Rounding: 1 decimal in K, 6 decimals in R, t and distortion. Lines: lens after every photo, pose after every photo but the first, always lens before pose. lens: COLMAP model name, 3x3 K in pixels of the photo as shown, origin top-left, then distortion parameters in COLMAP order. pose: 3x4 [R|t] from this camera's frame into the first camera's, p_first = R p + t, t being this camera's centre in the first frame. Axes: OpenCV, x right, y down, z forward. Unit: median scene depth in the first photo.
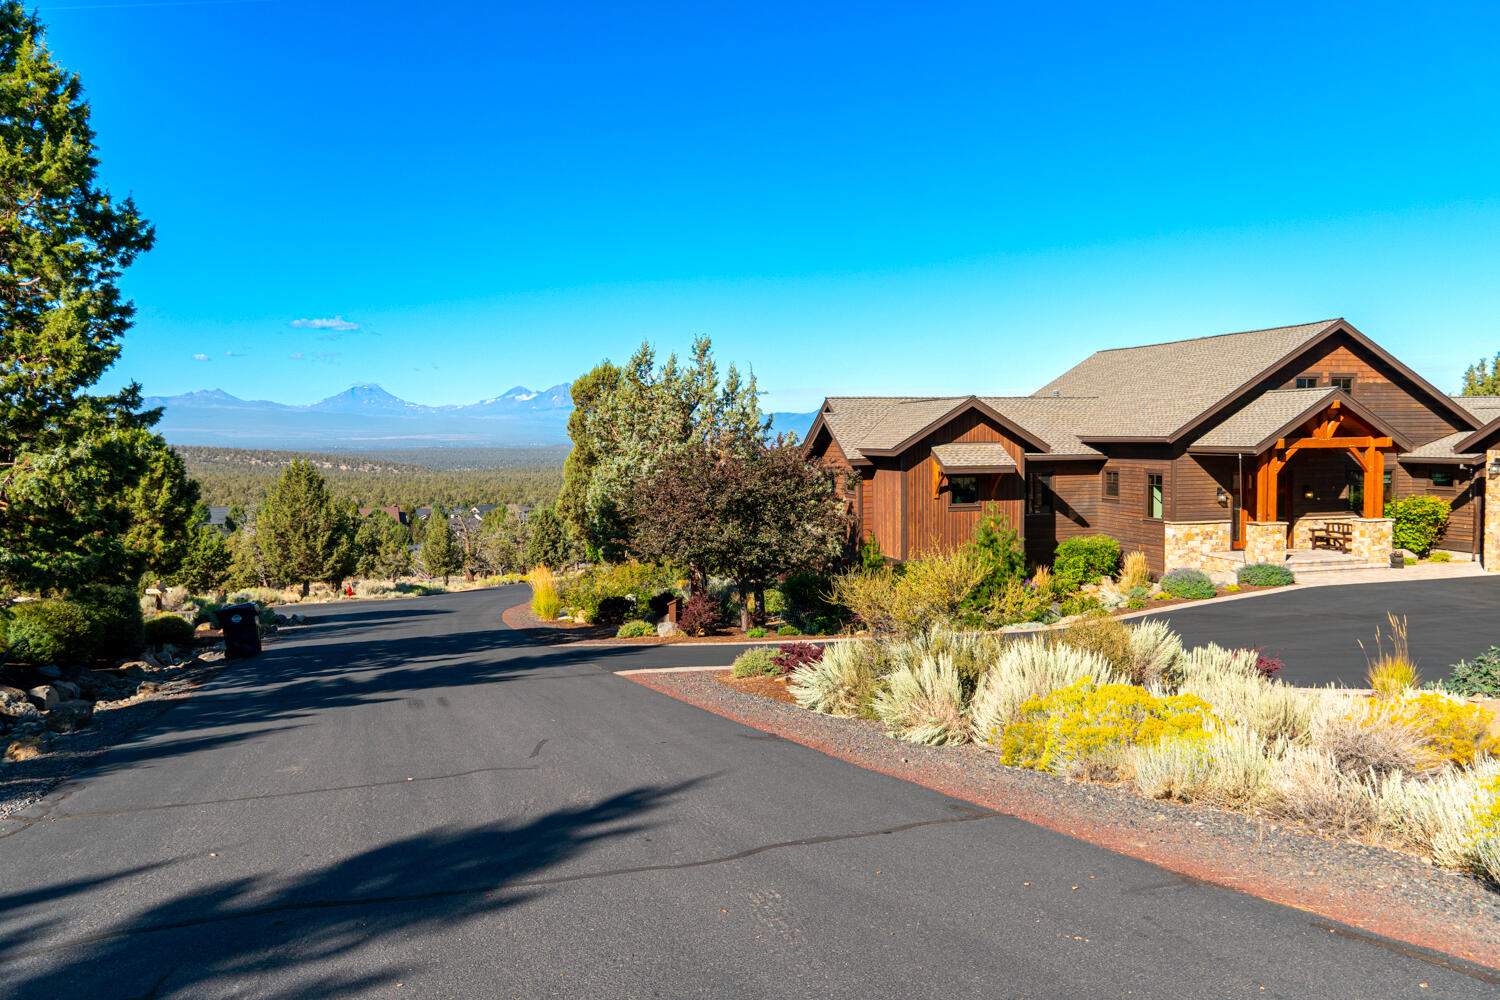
lens RADIAL K [[1092.6, 0, 751.8], [0, 1092.6, 494.1], [0, 0, 1]] dist [-0.008105, 0.005409]
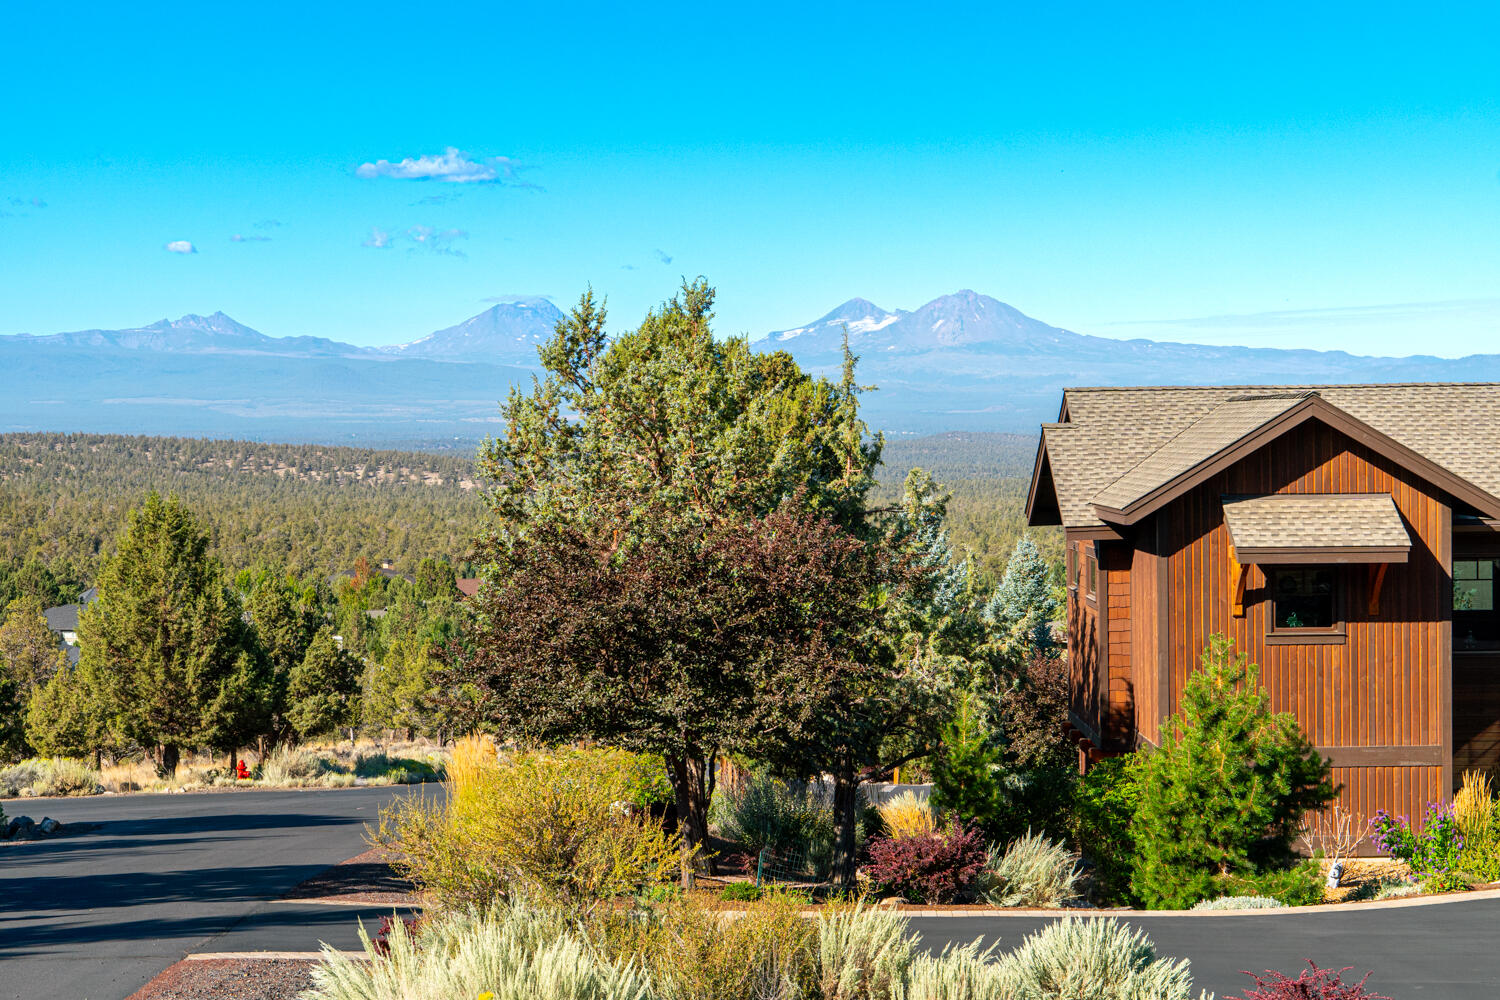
lens RADIAL K [[2568.0, 0, 761.0], [0, 2568.0, 505.6], [0, 0, 1]] dist [0.065543, 0.000000]
pose [[0.969486, 0.007044, -0.245047, 0.130423], [-0.011190, 0.999817, -0.015531, -0.012715], [0.244893, 0.017799, 0.969387, -0.053255]]
